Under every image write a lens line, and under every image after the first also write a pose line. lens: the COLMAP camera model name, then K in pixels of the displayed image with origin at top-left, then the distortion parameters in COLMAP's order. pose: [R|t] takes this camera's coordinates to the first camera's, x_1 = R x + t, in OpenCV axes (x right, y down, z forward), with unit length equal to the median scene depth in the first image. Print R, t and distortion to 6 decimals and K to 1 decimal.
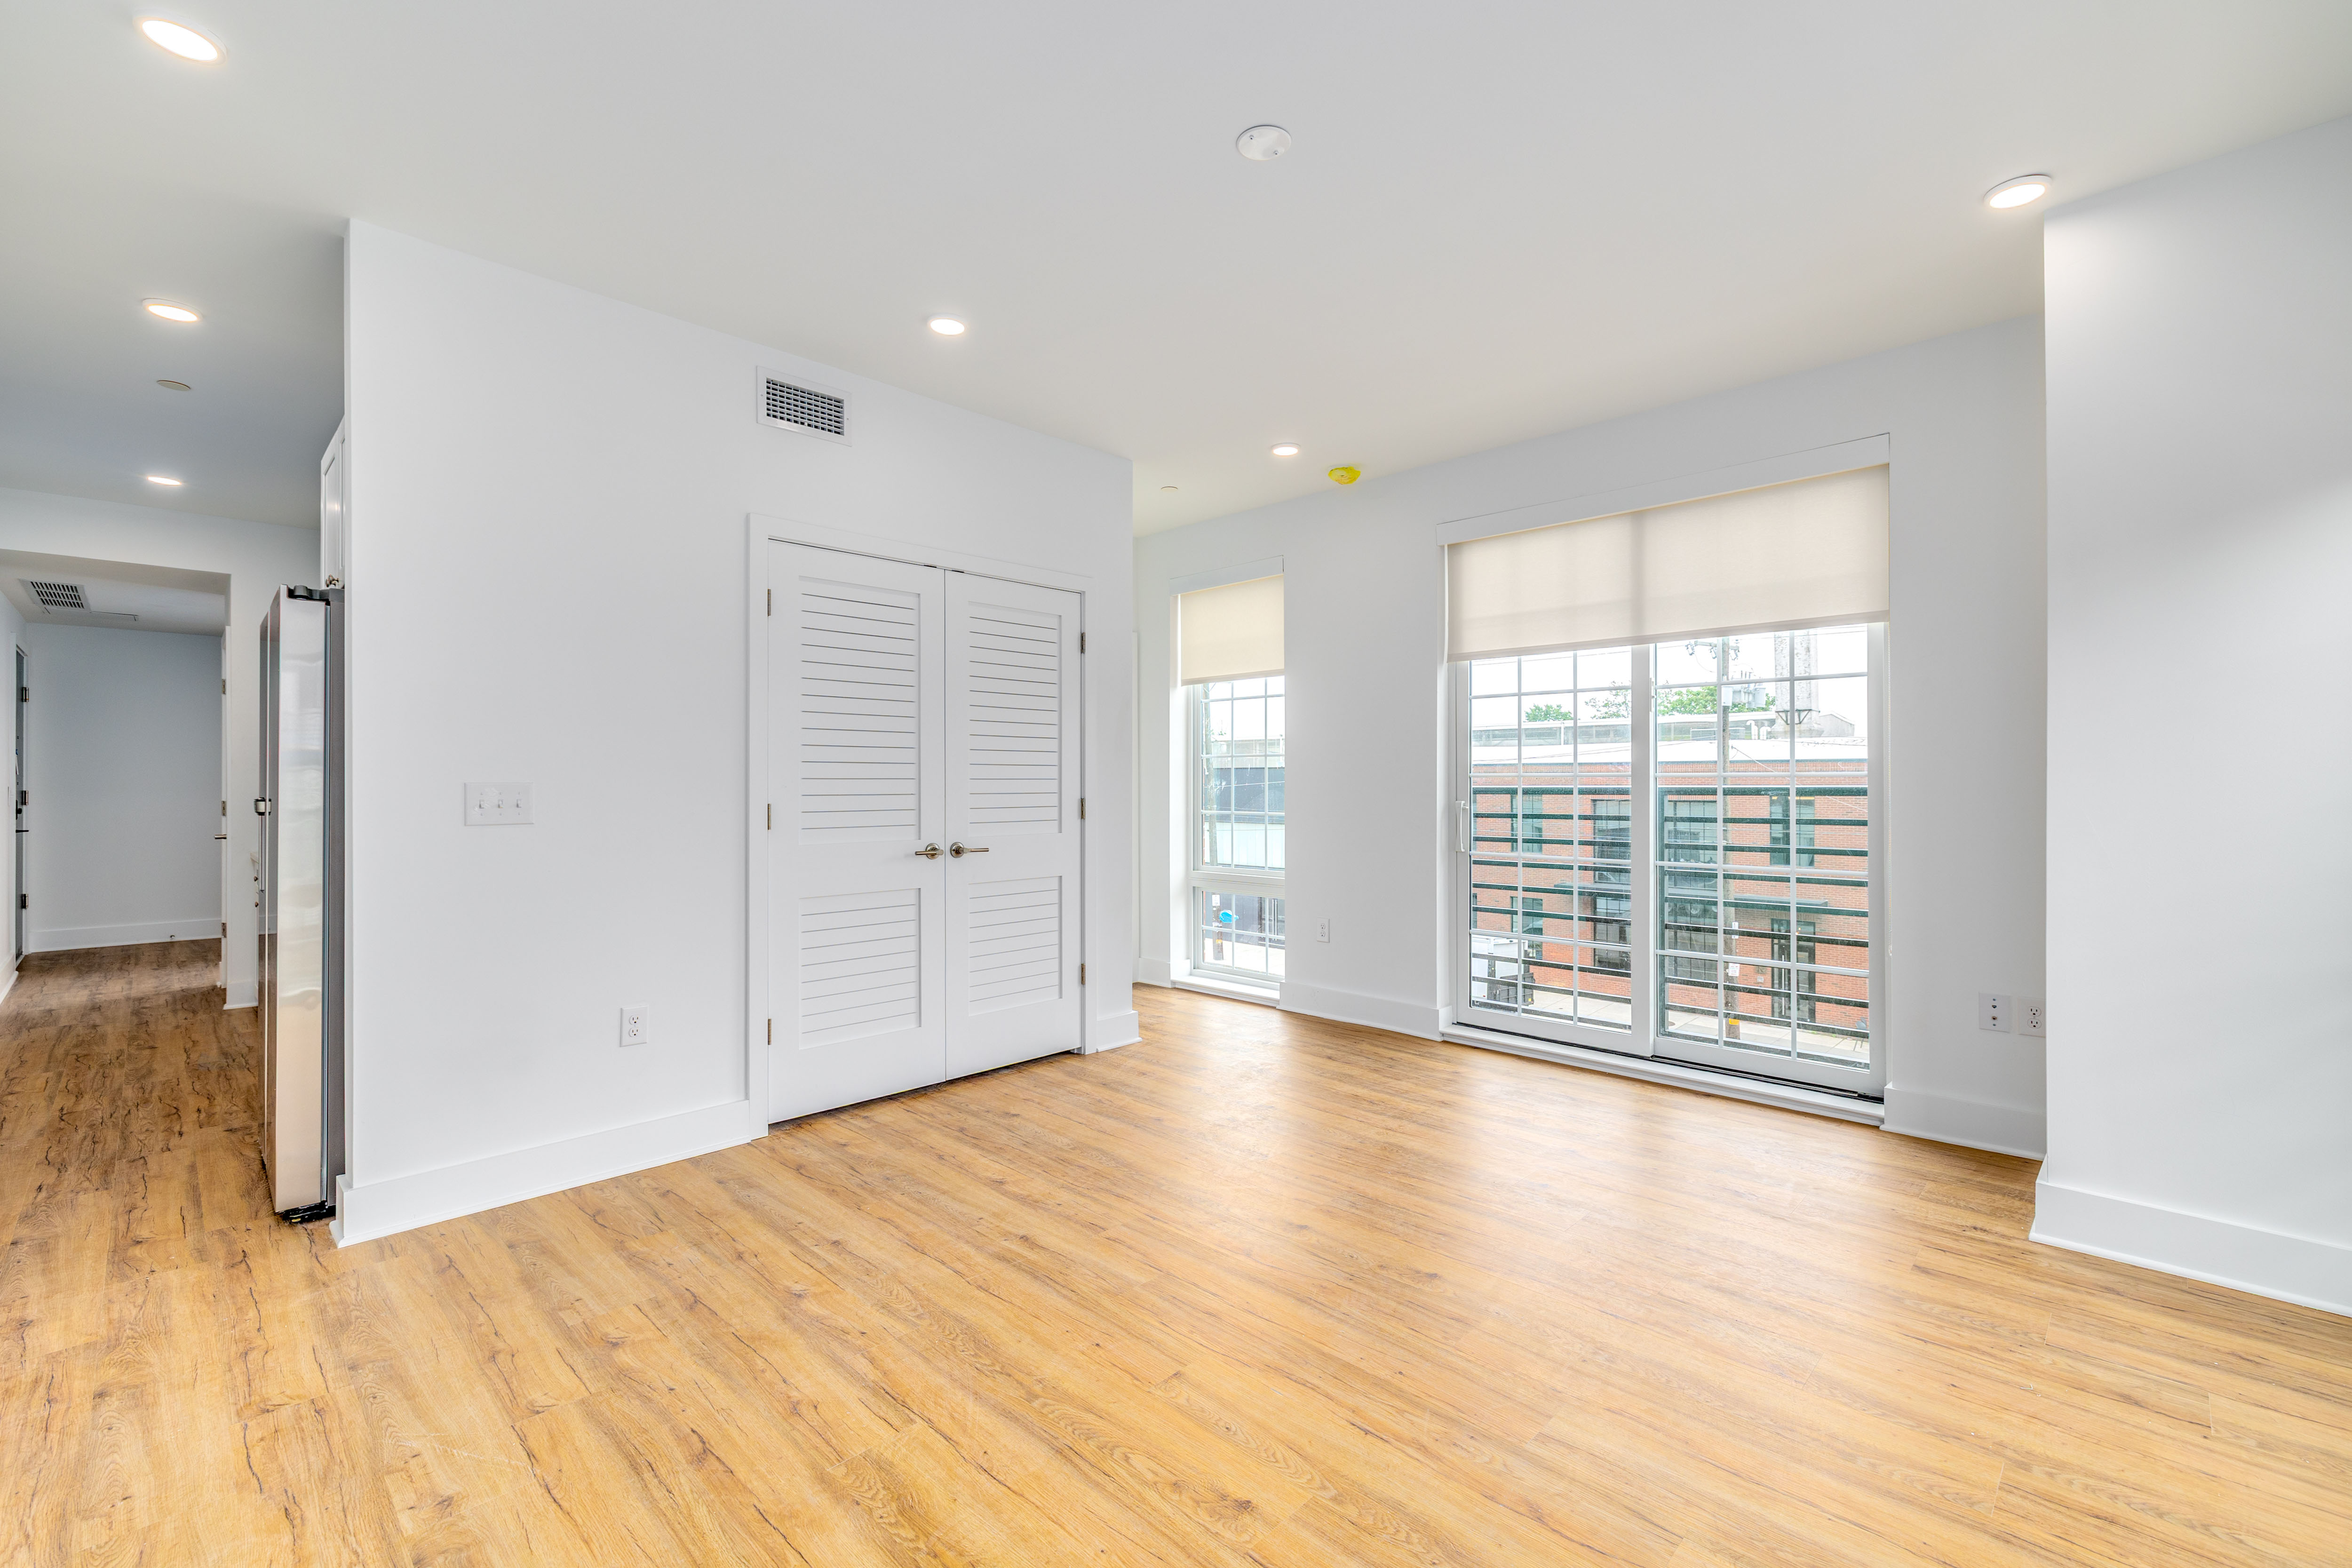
lens RADIAL K [[1007.0, 0, 1184.0], [0, 1007.0, 786.0], [0, 0, 1]] dist [-0.001665, -0.000217]
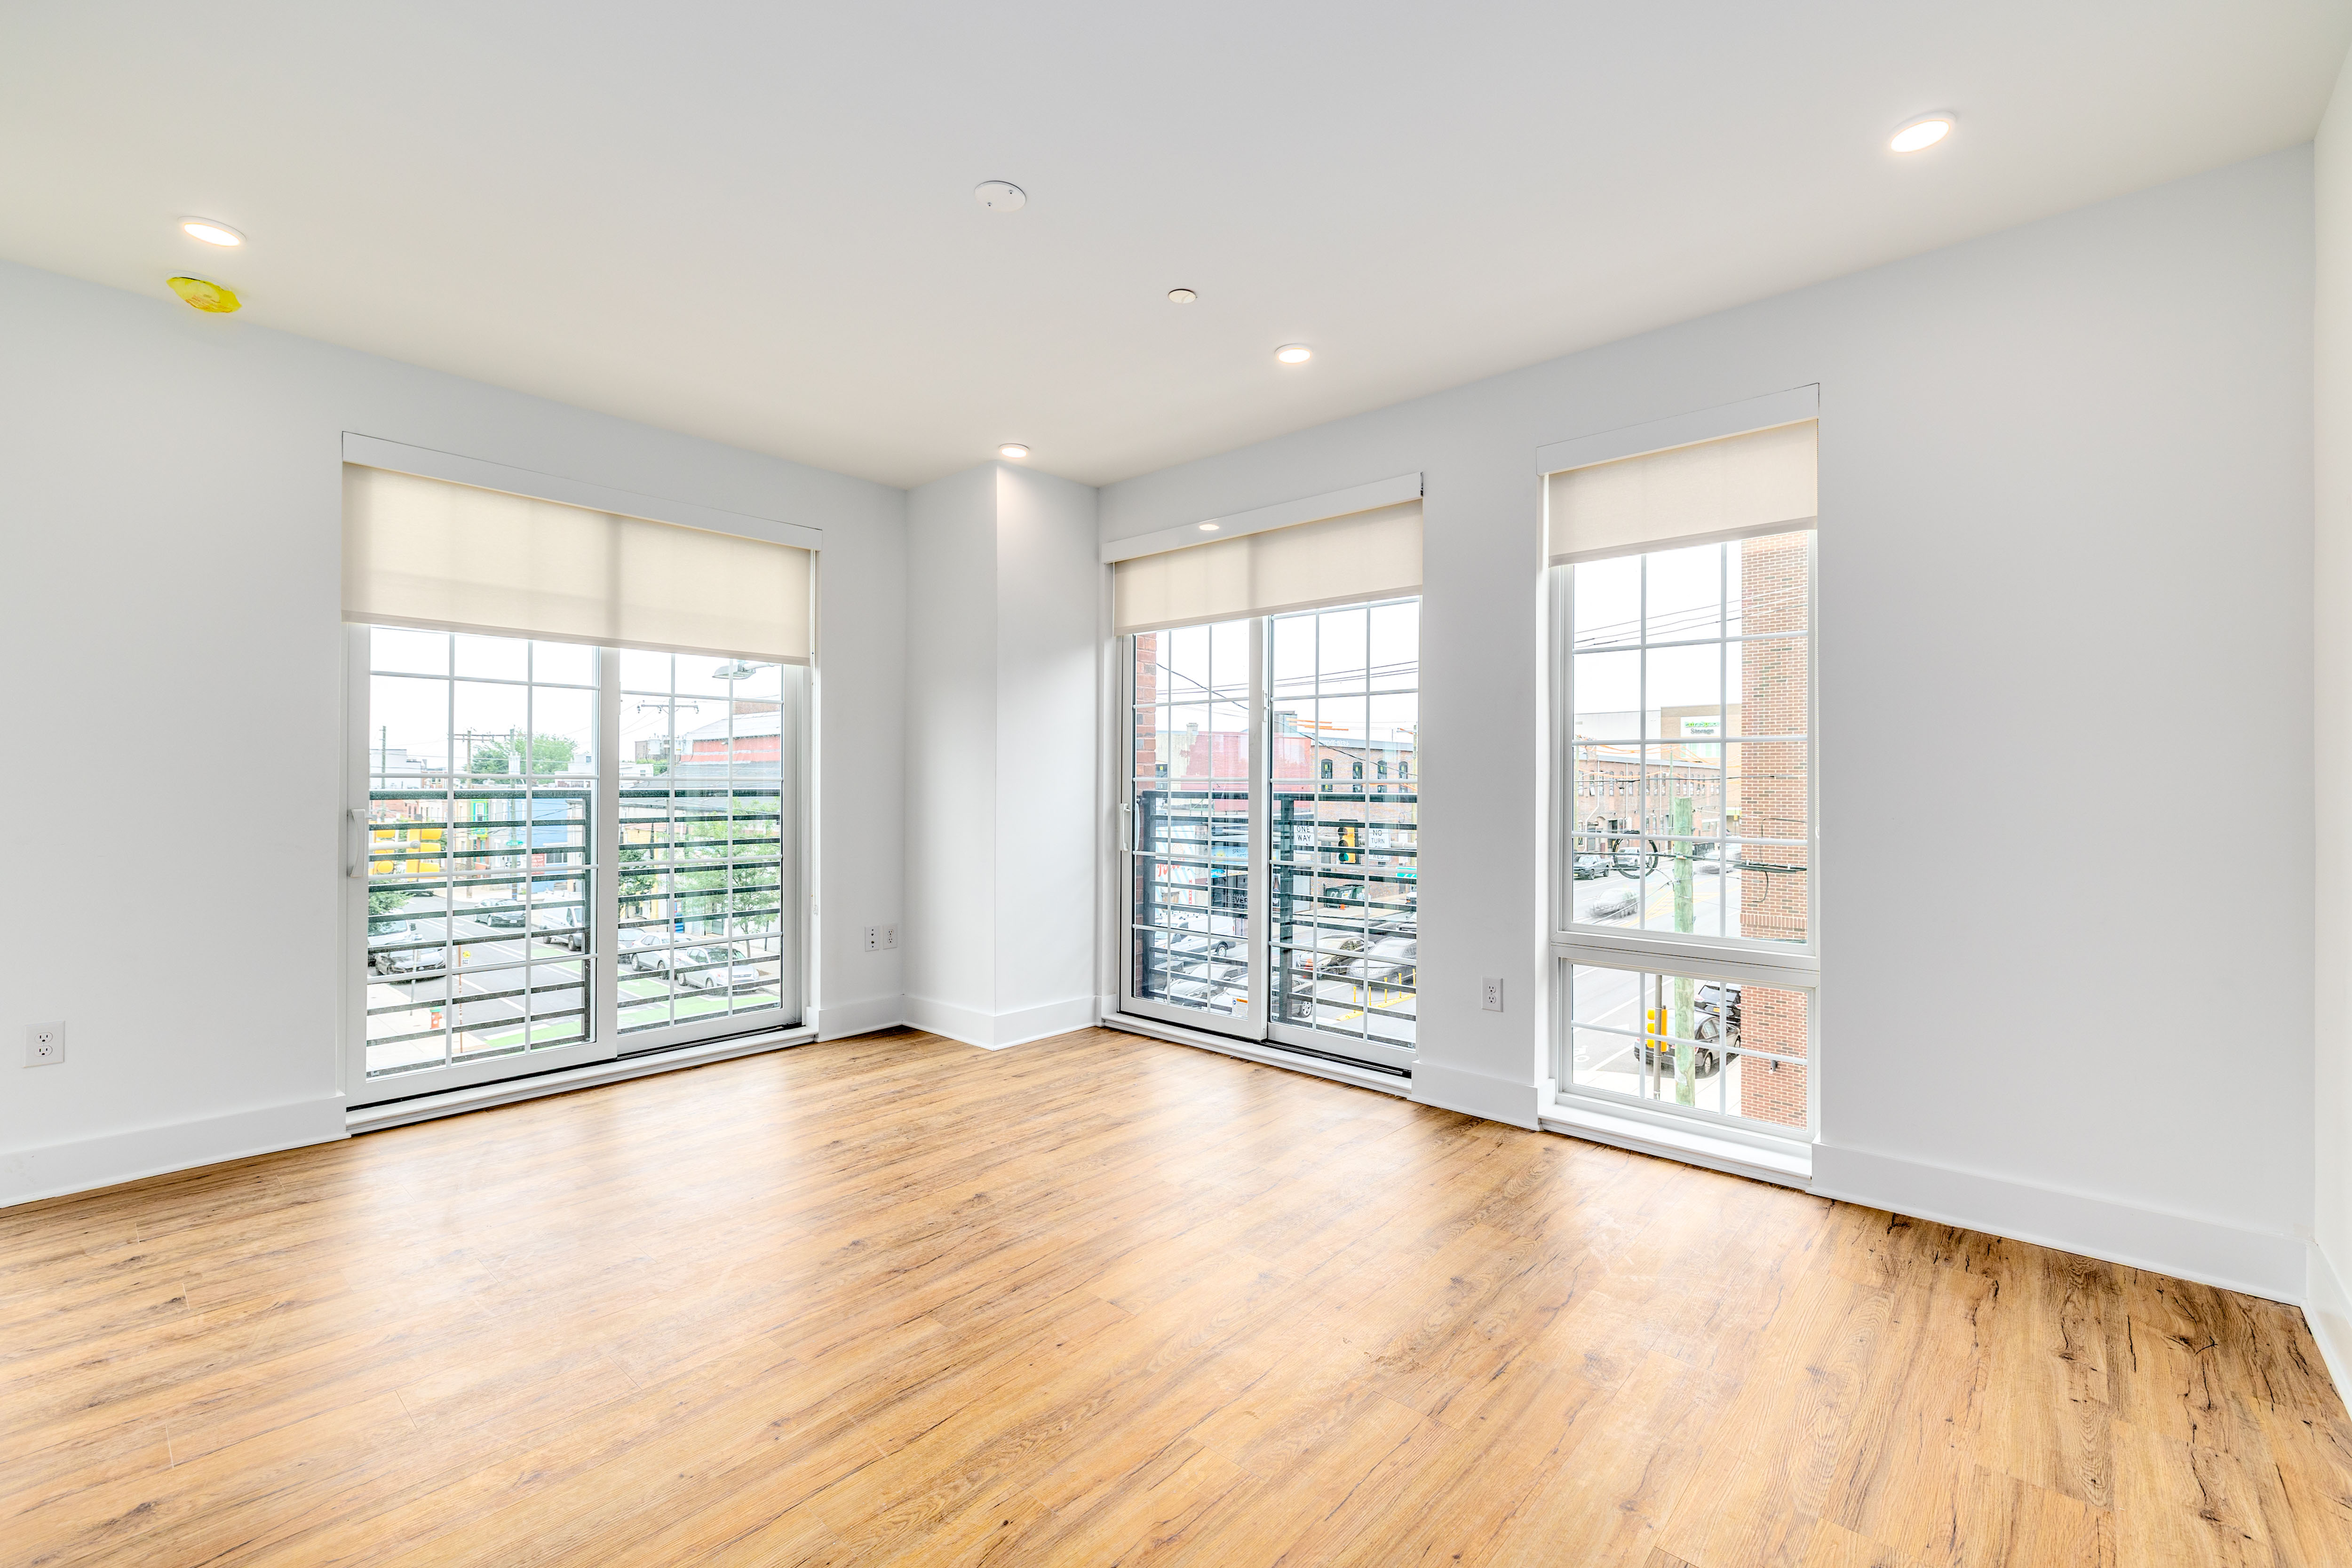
lens RADIAL K [[1007.0, 0, 1181.7], [0, 1007.0, 782.4], [0, 0, 1]] dist [-0.001665, -0.000217]
pose [[-0.052021, 0.003145, 0.998641, -0.729110], [-0.001150, 0.999994, -0.003210, -0.004237], [-0.998645, -0.001315, -0.052017, 0.615357]]
